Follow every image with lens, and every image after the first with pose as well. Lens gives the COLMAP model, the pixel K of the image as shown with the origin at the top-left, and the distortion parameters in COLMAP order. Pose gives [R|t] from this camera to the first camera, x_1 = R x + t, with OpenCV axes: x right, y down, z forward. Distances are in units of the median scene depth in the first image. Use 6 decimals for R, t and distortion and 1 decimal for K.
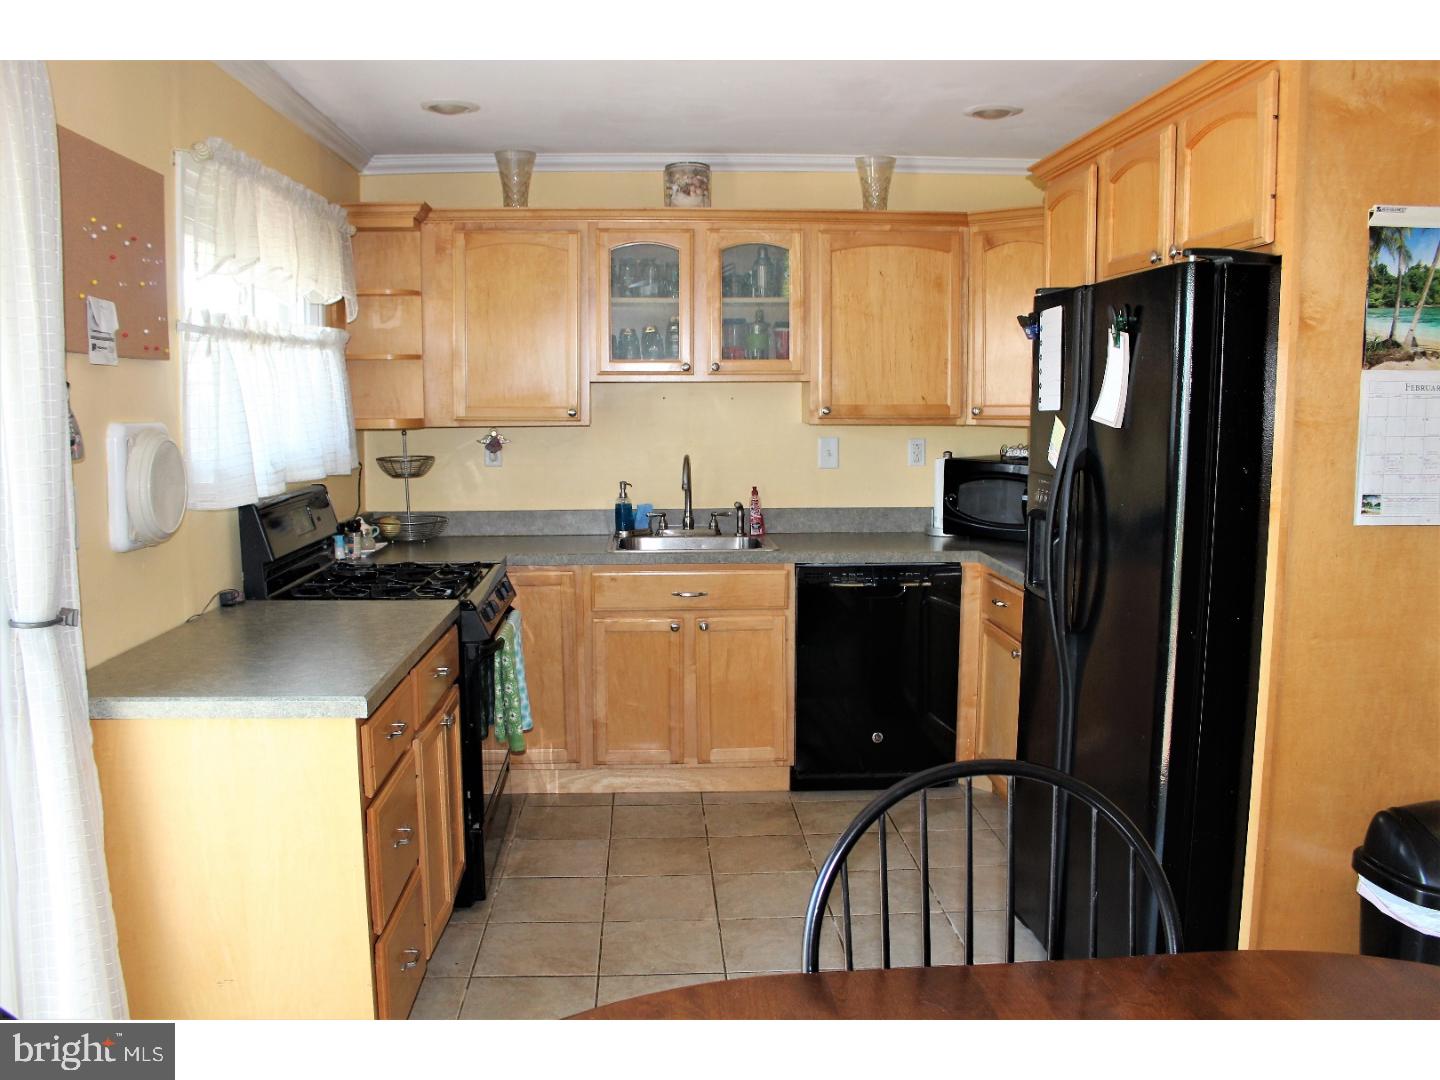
lens RADIAL K [[1220.0, 0, 717.9], [0, 1220.0, 540.7], [0, 0, 1]] dist [-0.041417, -0.003929]
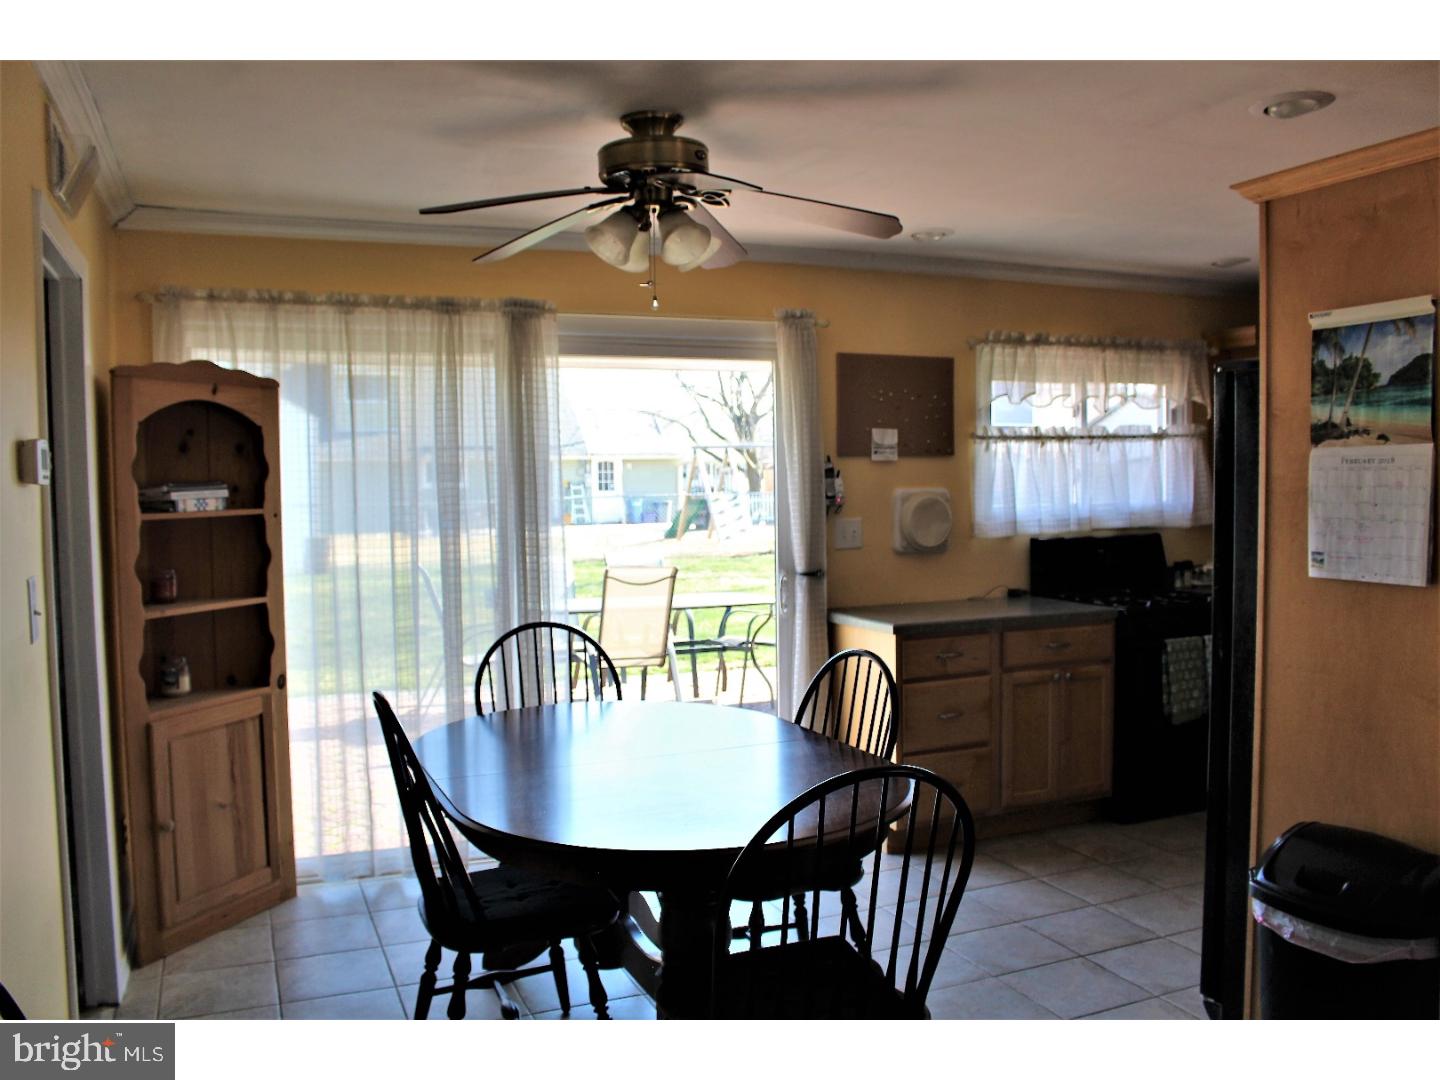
lens RADIAL K [[1157.3, 0, 719.2], [0, 1157.3, 543.0], [0, 0, 1]] dist [-0.003535, -0.000786]
pose [[0.351824, 0.048144, -0.934827, 1.418544], [-0.098171, 0.995067, 0.014300, -0.005041], [0.930904, 0.086742, 0.354814, 0.044046]]
